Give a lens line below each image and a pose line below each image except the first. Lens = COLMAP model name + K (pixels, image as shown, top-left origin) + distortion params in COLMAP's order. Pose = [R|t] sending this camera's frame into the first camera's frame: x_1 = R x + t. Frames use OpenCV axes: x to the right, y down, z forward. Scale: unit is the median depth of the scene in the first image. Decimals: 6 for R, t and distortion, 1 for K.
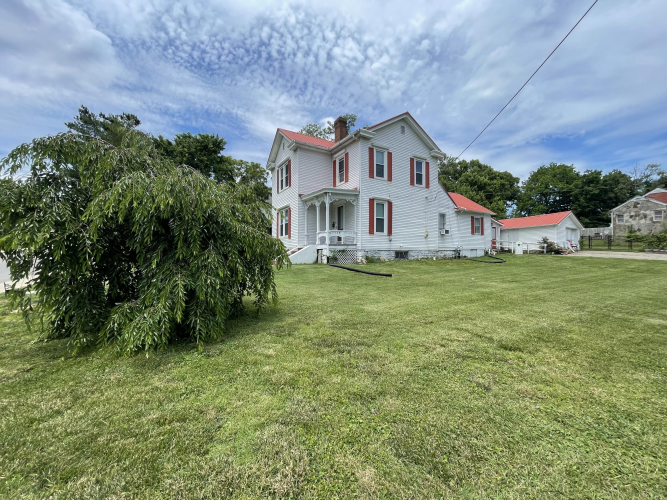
lens RADIAL K [[270.4, 0, 337.1], [0, 270.4, 256.8], [0, 0, 1]] dist [-0.002768, -0.000053]
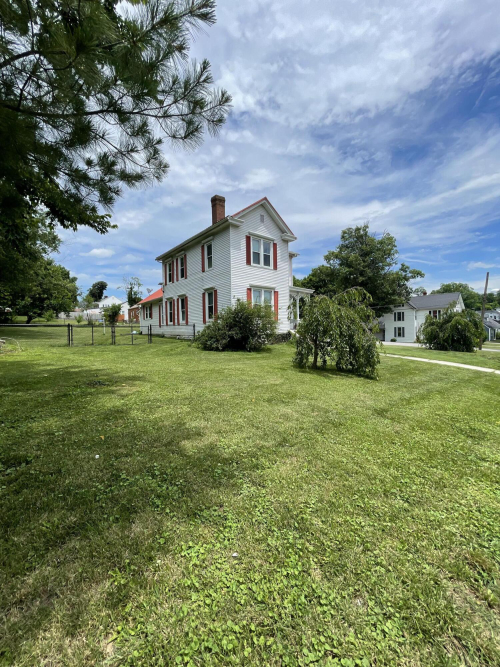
lens RADIAL K [[270.4, 0, 251.2], [0, 270.4, 333.0], [0, 0, 1]] dist [-0.002768, -0.000053]
pose [[-0.167040, -0.006449, 0.985929, -1.175562], [0.014891, 0.999848, 0.009063, -0.035814], [-0.985838, 0.016195, -0.166918, 1.282281]]
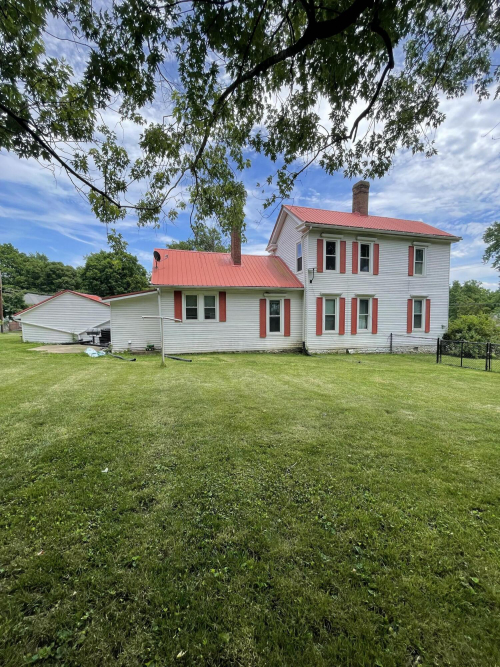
lens RADIAL K [[270.4, 0, 248.0], [0, 270.4, 335.8], [0, 0, 1]] dist [-0.002768, -0.000053]
pose [[-0.963709, 0.001369, 0.266952, 0.151414], [0.011731, 0.999238, 0.037222, -0.097429], [-0.266697, 0.039002, -0.962991, 2.323212]]
